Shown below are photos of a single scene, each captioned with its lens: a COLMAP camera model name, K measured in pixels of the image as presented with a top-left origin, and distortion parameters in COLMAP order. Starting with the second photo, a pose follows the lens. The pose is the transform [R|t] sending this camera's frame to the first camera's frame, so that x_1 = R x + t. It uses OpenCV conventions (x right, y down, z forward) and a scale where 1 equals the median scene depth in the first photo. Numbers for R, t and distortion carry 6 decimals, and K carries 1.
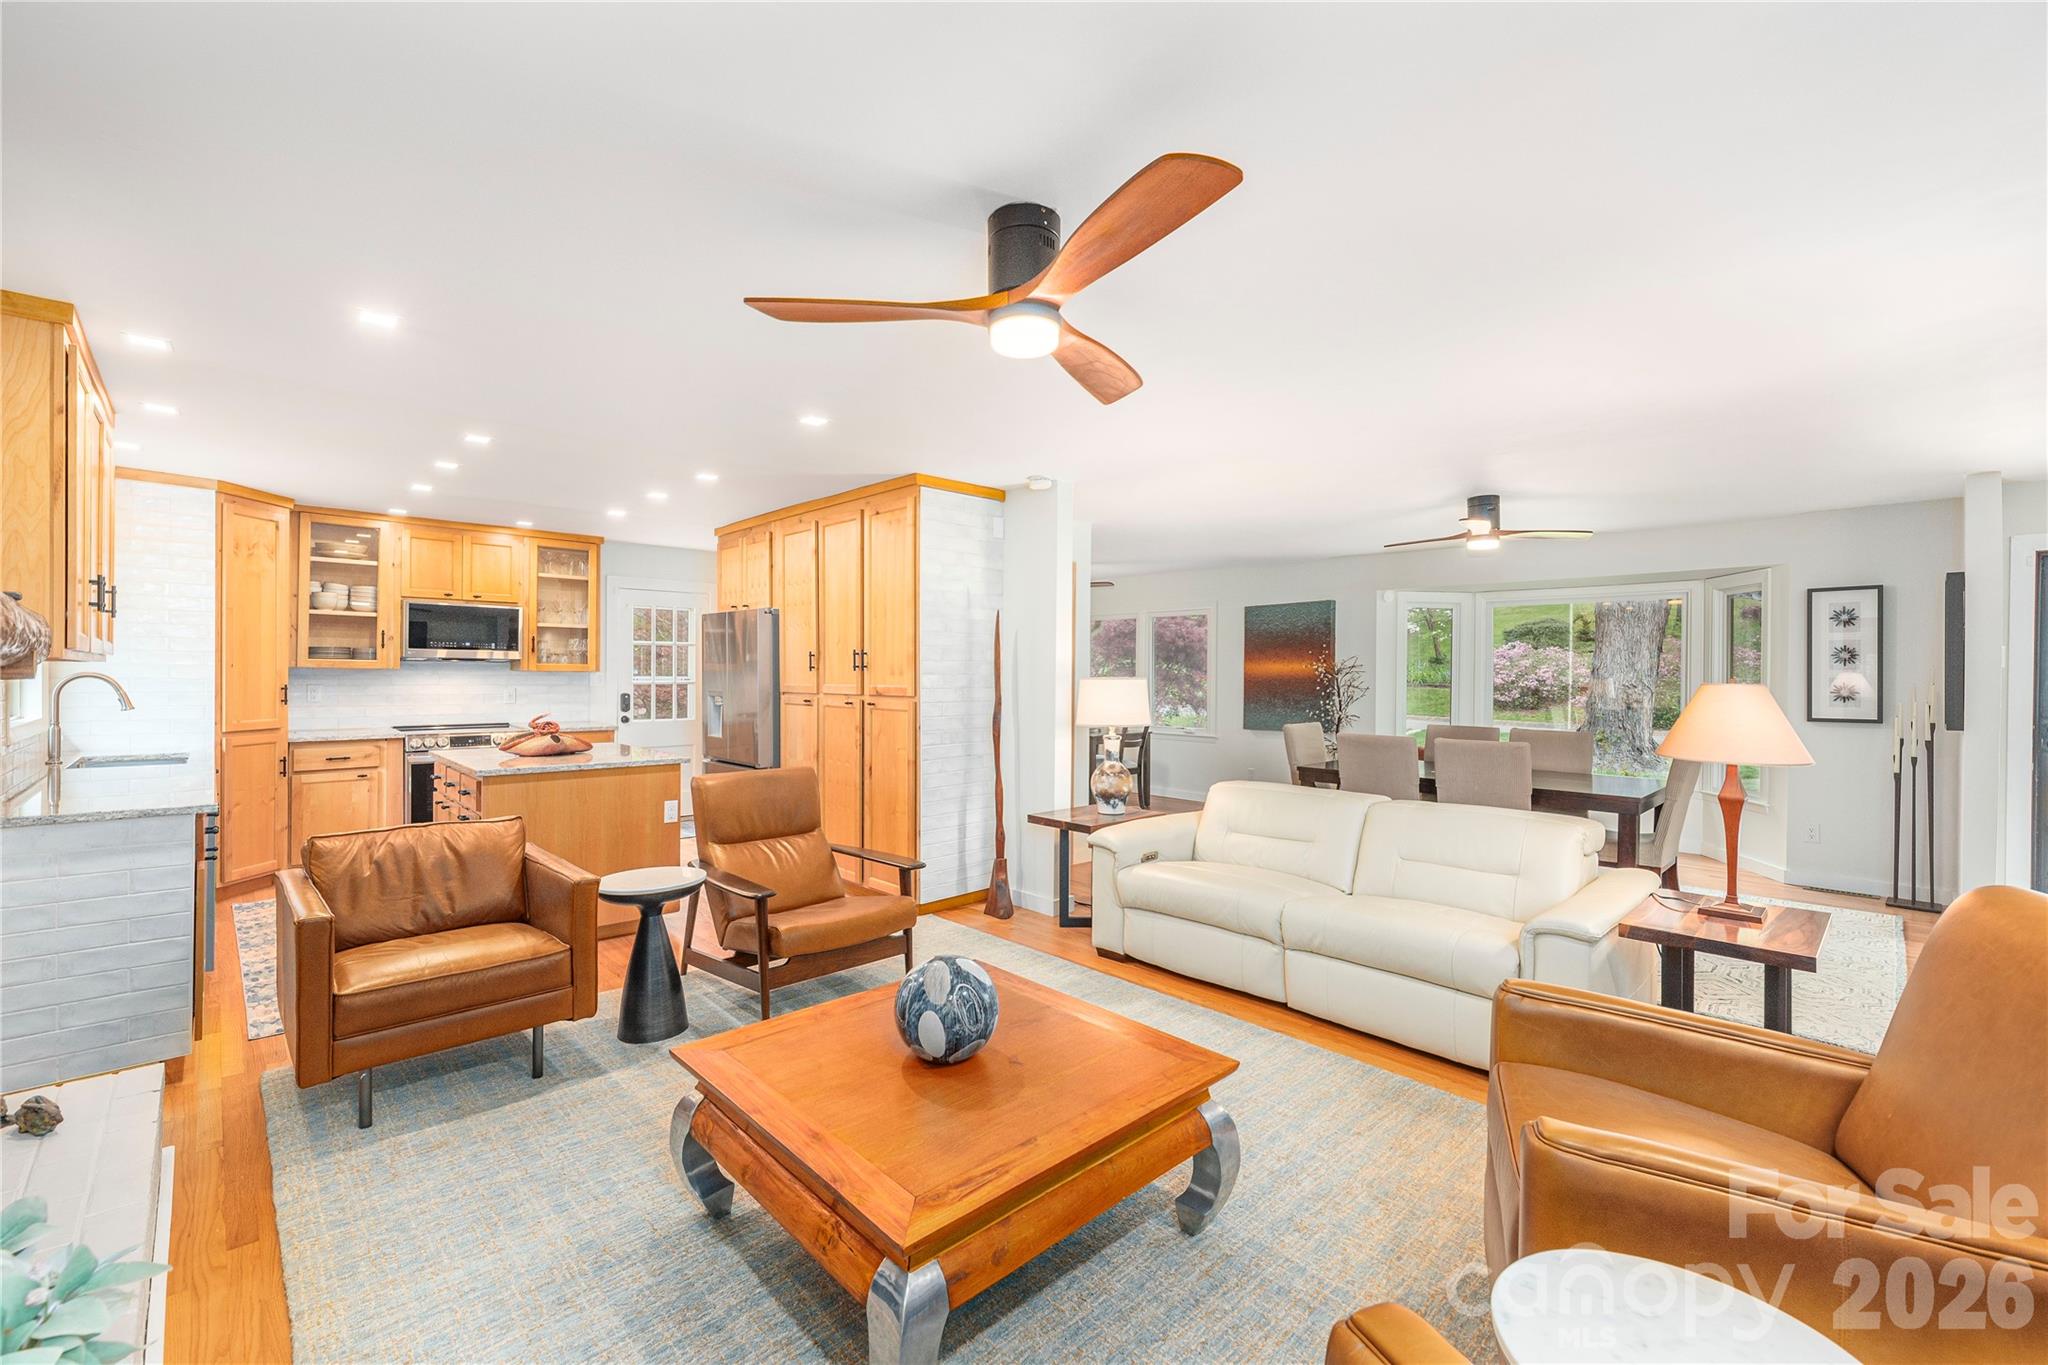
lens RADIAL K [[859.5, 0, 1004.8], [0, 859.5, 677.5], [0, 0, 1]] dist [-0.010168, 0.000451]
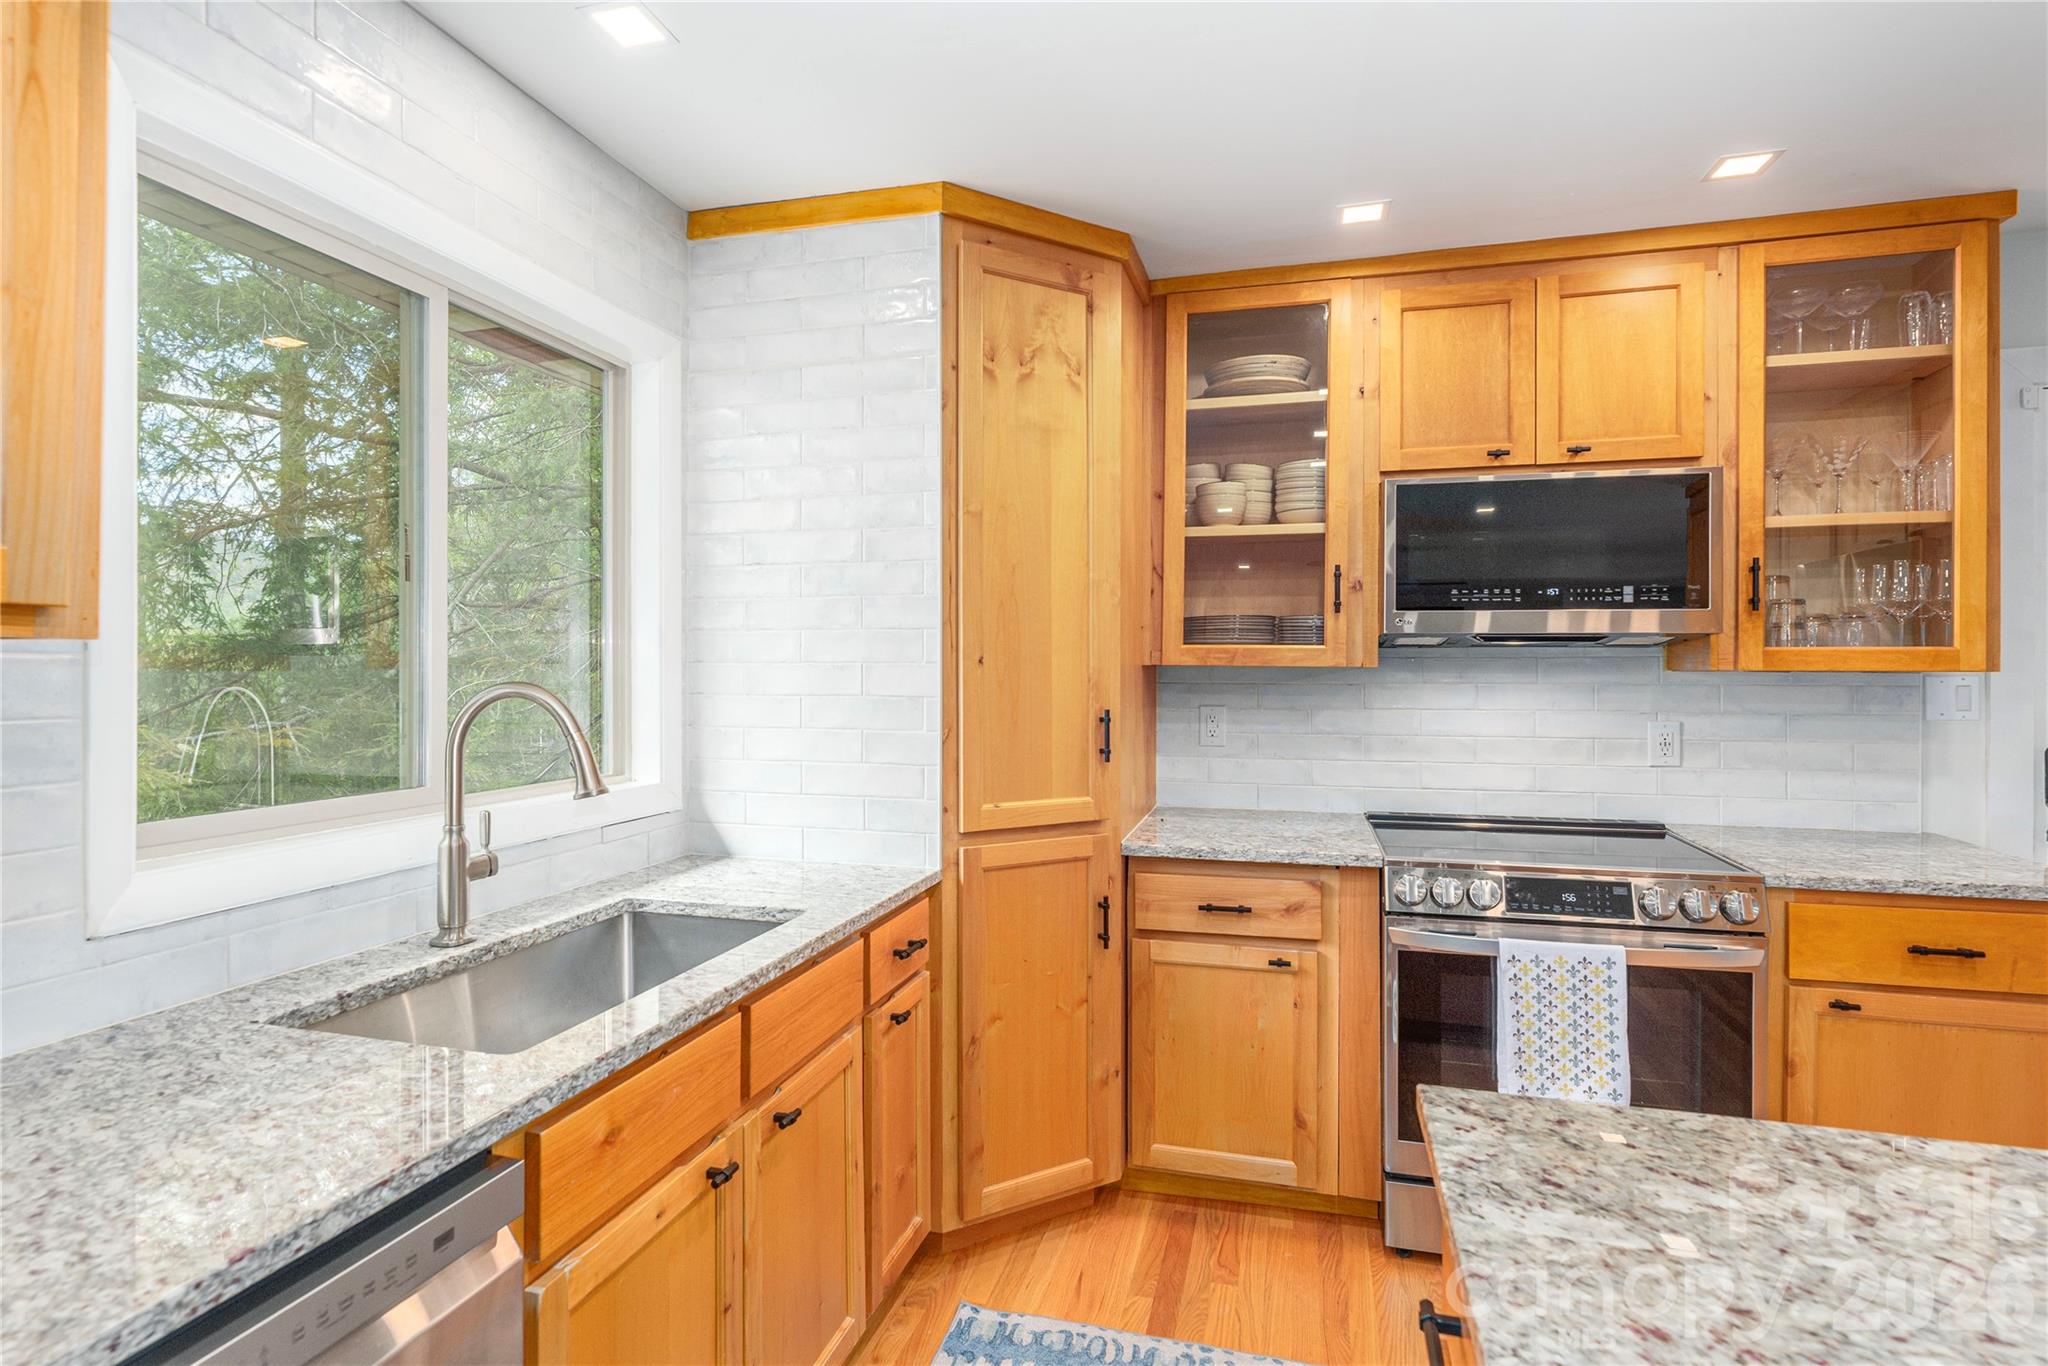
lens RADIAL K [[982.5, 0, 1023.3], [0, 982.5, 670.4], [0, 0, 1]] dist [-0.006760, 0.001731]
pose [[0.527952, -0.007834, -0.849238, -0.426681], [-0.000367, 0.999955, -0.009453, -0.004836], [0.849274, 0.005303, 0.527925, 0.644648]]
